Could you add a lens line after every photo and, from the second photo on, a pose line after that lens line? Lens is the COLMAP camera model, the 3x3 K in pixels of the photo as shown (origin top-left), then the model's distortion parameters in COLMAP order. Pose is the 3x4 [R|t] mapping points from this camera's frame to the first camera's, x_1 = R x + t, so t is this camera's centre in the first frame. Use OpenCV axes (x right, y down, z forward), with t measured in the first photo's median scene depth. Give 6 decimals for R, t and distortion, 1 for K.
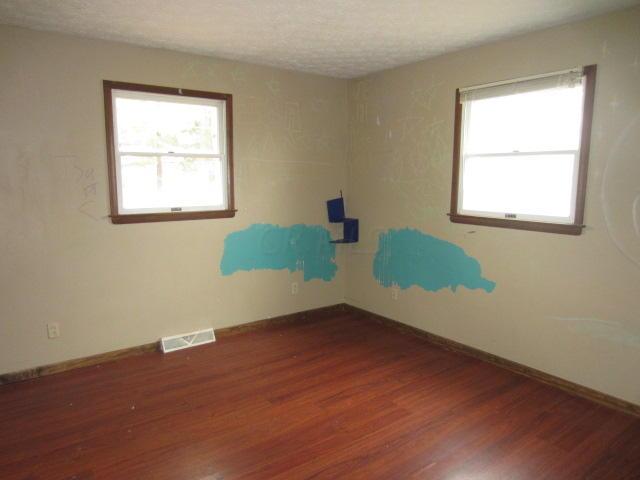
lens RADIAL K [[446.9, 0, 320.0], [0, 446.9, 240.0], [0, 0, 1]] dist [0.000252, 0.001498]
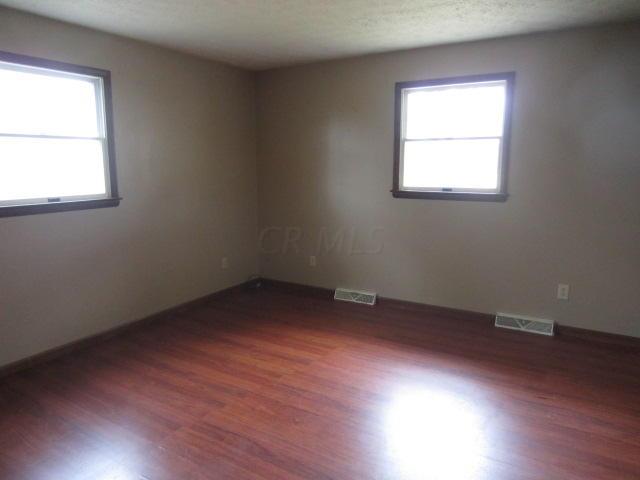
lens RADIAL K [[455.0, 0, 320.0], [0, 455.0, 240.0], [0, 0, 1]] dist [-0.027316, 0.004237]
pose [[0.932846, -0.073946, 0.352606, -0.321286], [0.061926, 0.997054, 0.045266, 0.004820], [-0.354914, -0.020390, 0.934676, -0.034879]]
